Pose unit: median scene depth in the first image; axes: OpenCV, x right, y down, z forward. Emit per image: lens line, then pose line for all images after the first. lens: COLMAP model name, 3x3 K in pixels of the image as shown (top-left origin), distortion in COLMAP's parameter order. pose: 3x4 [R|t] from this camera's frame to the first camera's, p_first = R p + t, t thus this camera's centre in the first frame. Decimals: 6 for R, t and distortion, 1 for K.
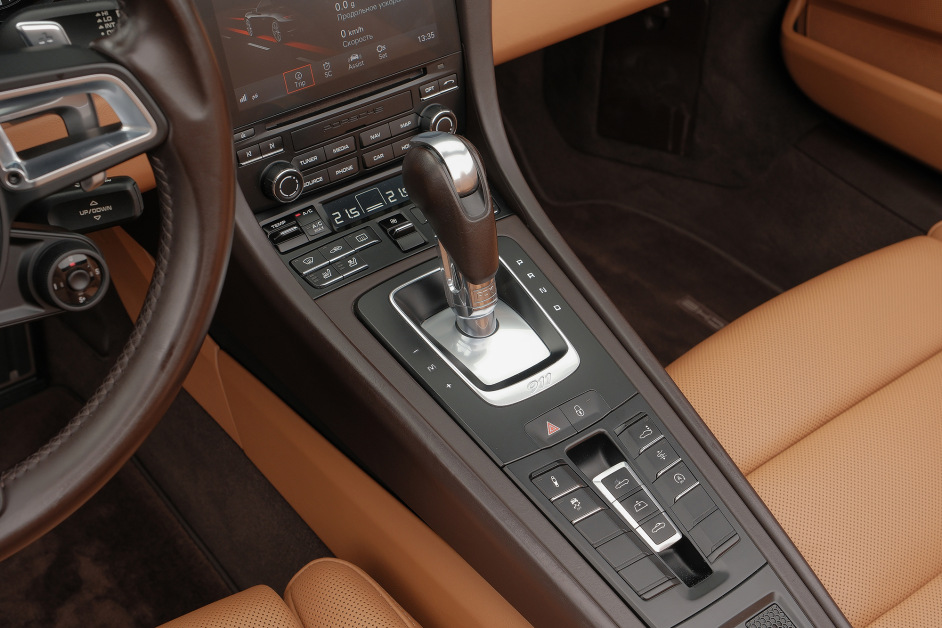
lens RADIAL K [[1331.8, 0, 471.0], [0, 1331.8, 314.0], [0, 0, 1]] dist [-0.016680, -0.036262]
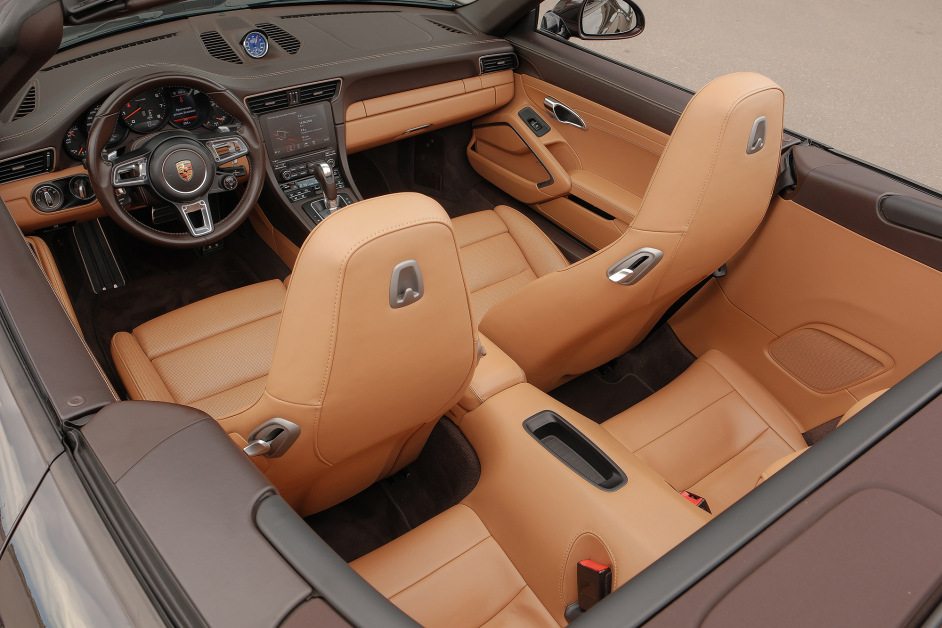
lens RADIAL K [[701.1, 0, 430.0], [0, 701.1, 317.4], [0, 0, 1]] dist [-0.011668, -0.002877]
pose [[0.998342, 0.045363, -0.035439, 0.380354], [-0.045276, 0.998969, 0.003267, 0.299649], [0.035551, -0.001657, 0.999366, -1.062089]]
